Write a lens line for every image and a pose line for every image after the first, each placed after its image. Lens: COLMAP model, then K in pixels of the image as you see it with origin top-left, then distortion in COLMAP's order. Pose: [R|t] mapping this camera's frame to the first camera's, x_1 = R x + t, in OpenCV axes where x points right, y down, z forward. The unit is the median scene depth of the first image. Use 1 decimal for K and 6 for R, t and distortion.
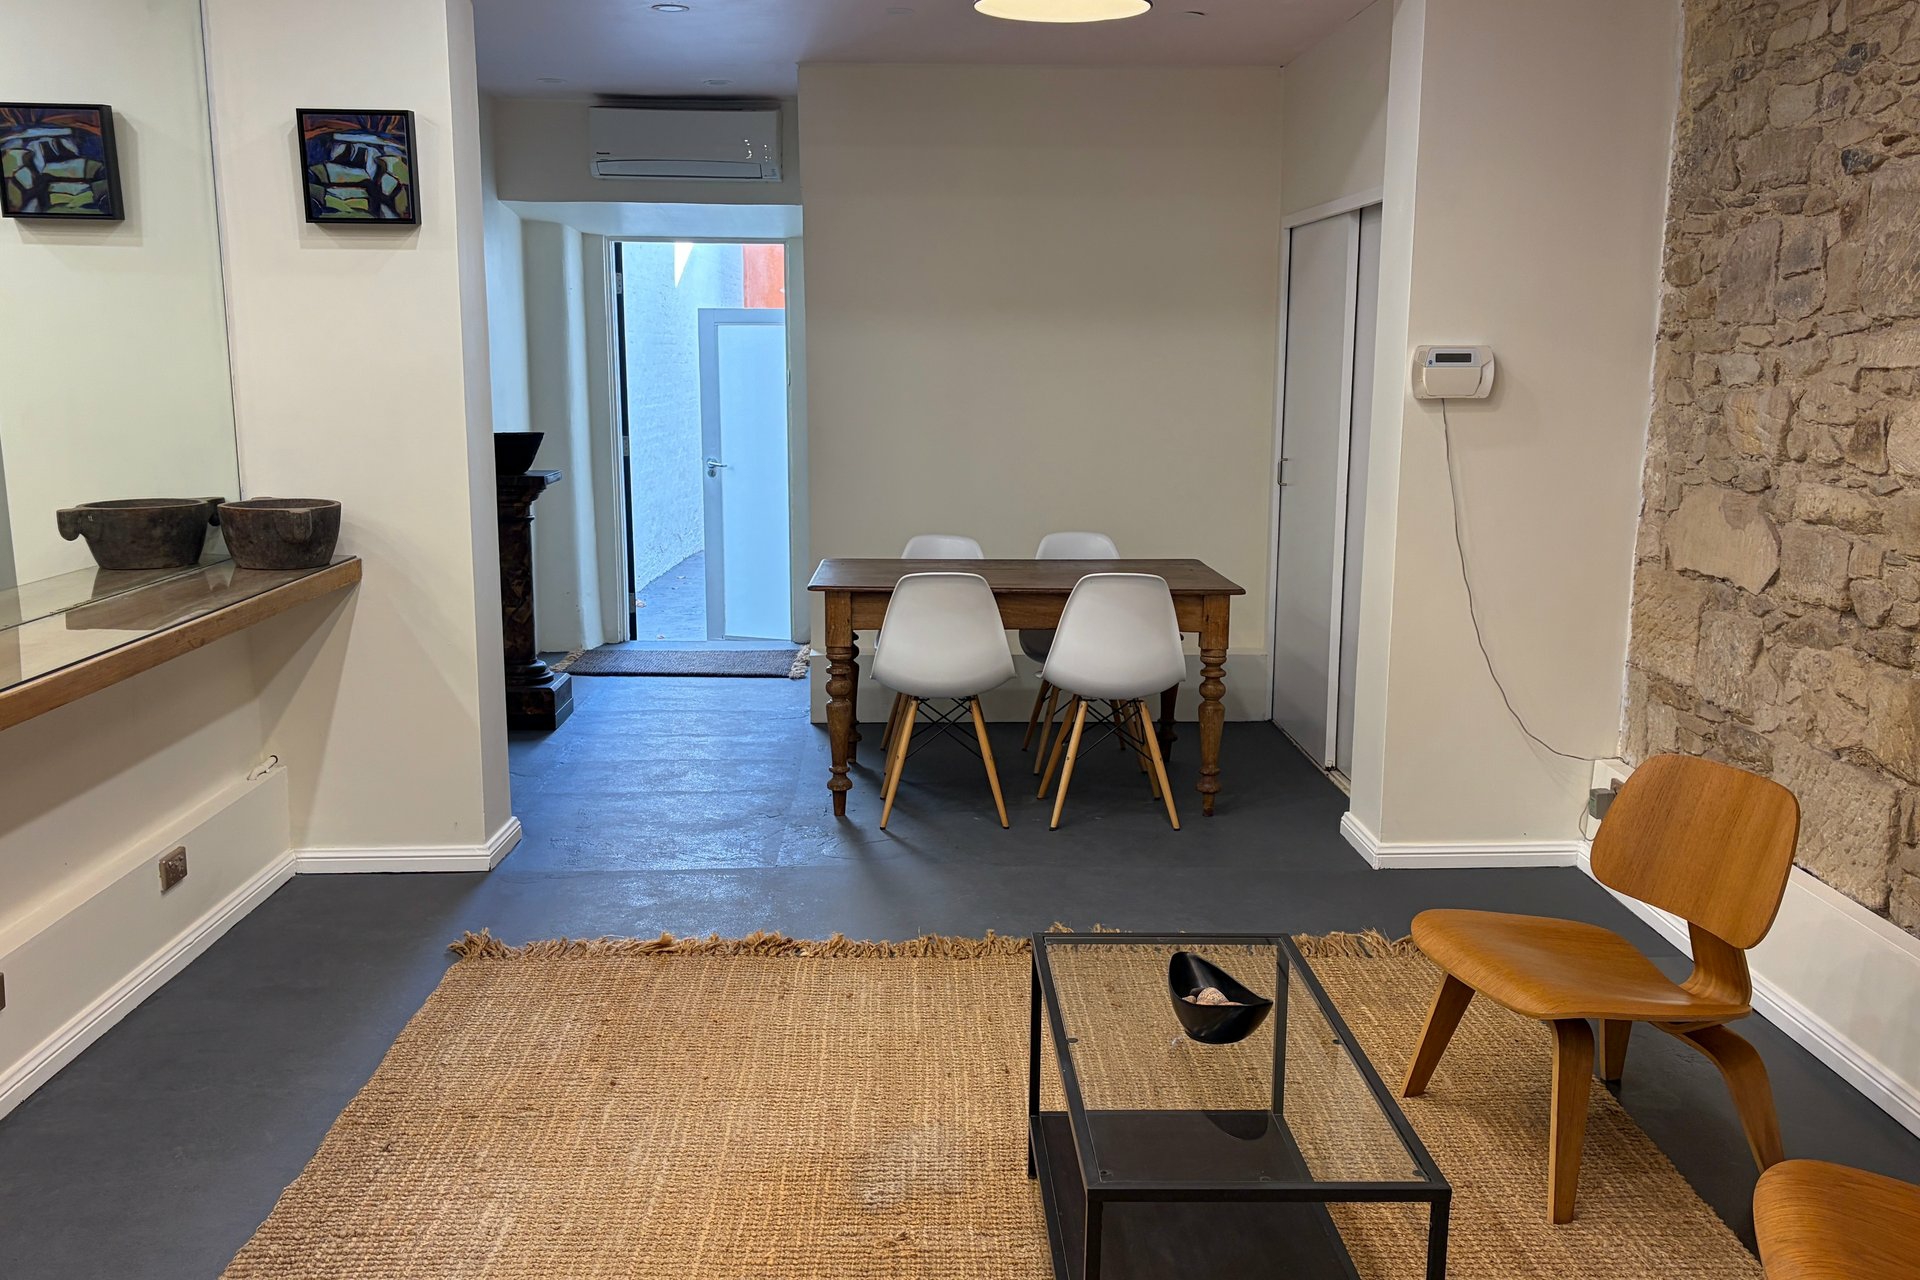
lens RADIAL K [[1696.4, 0, 960.8], [0, 1696.4, 641.2], [0, 0, 1]] dist [0.033304, -0.003918]
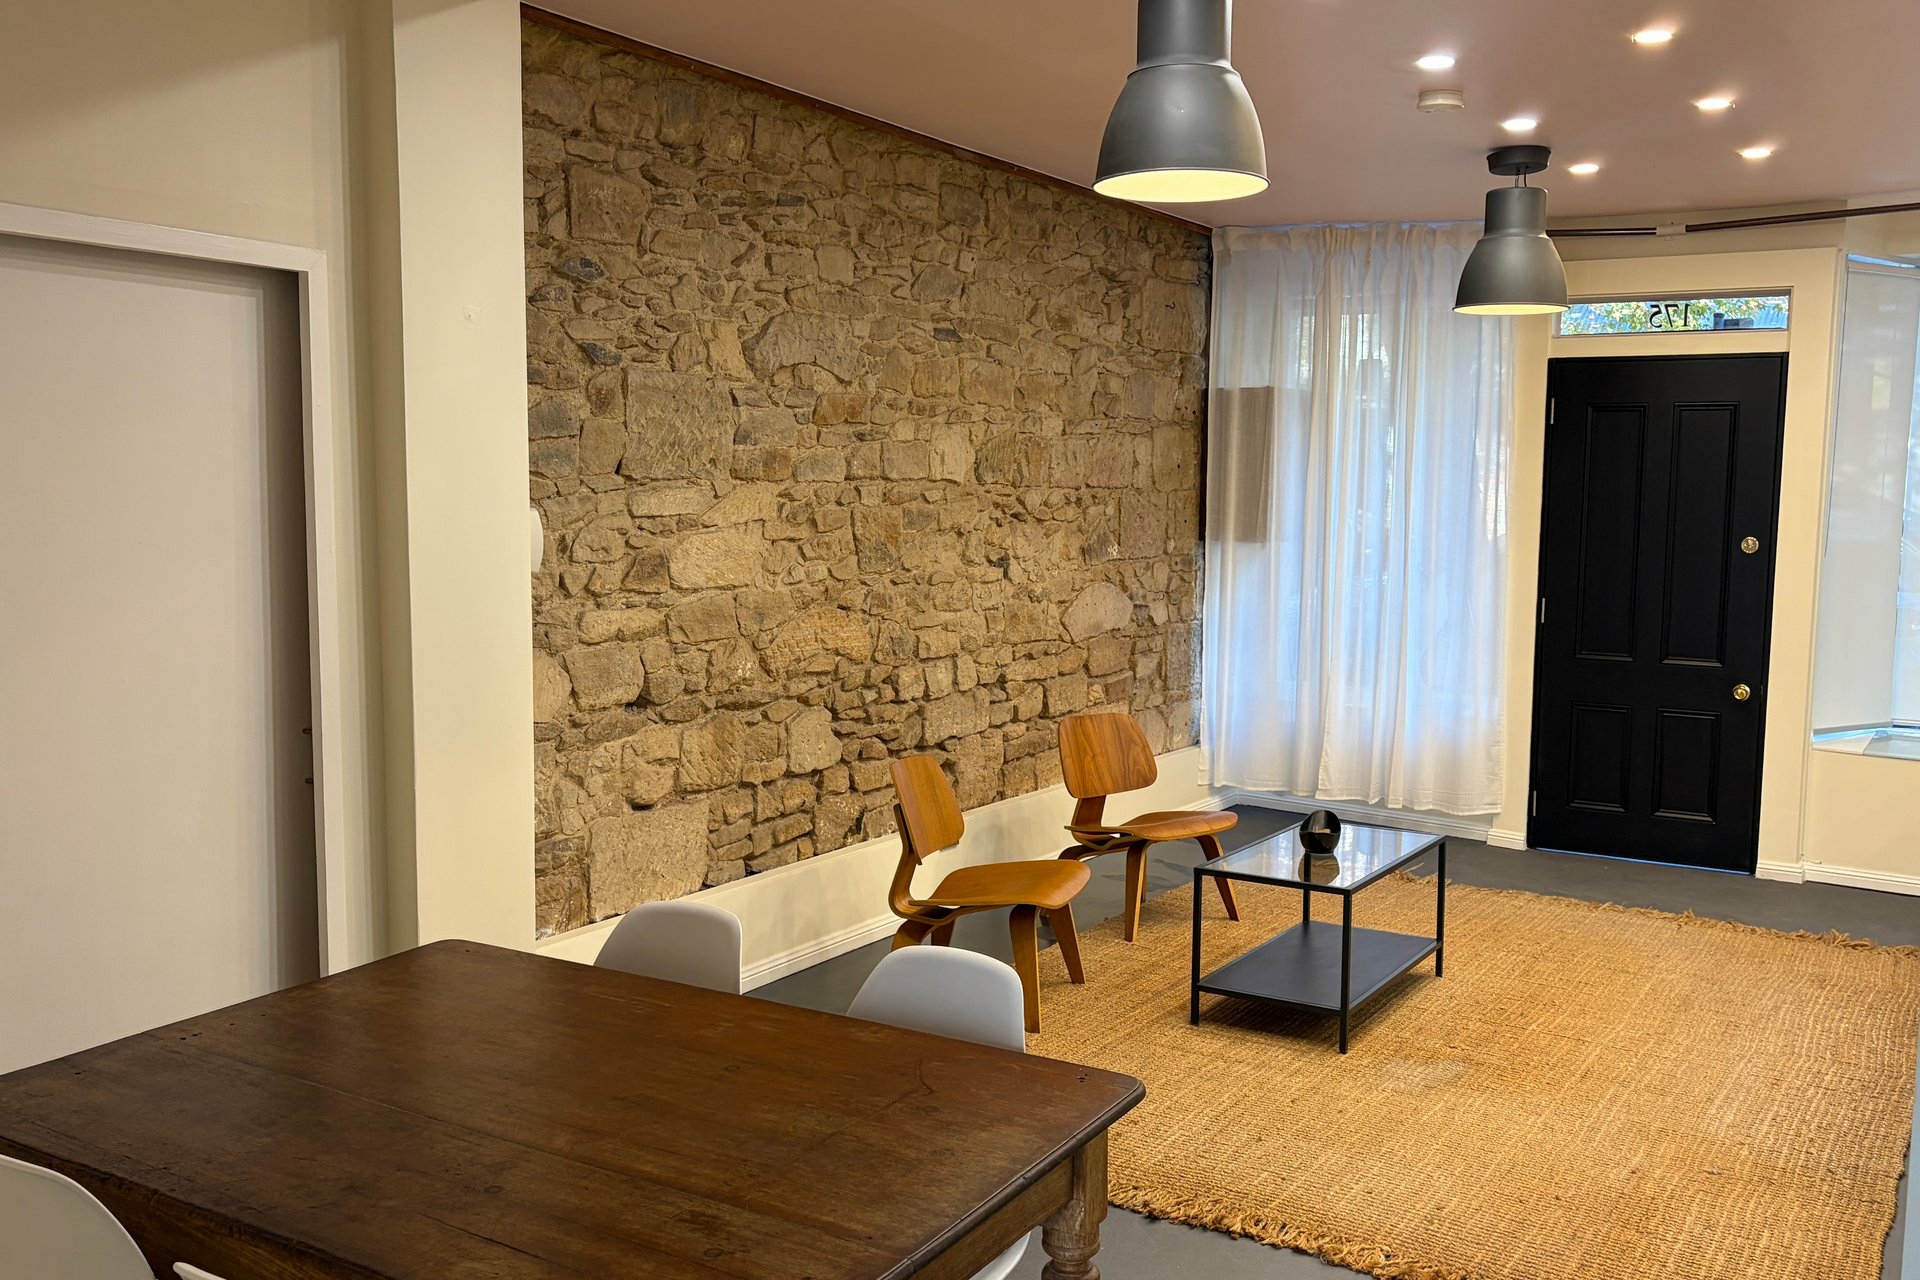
lens RADIAL K [[1696.4, 0, 961.3], [0, 1696.4, 642.5], [0, 0, 1]] dist [0.033304, -0.003918]
pose [[-0.835909, -0.071046, 0.544250, -0.394498], [0.079635, 0.965396, 0.248333, -0.366988], [-0.543060, 0.250925, -0.801325, 1.919028]]
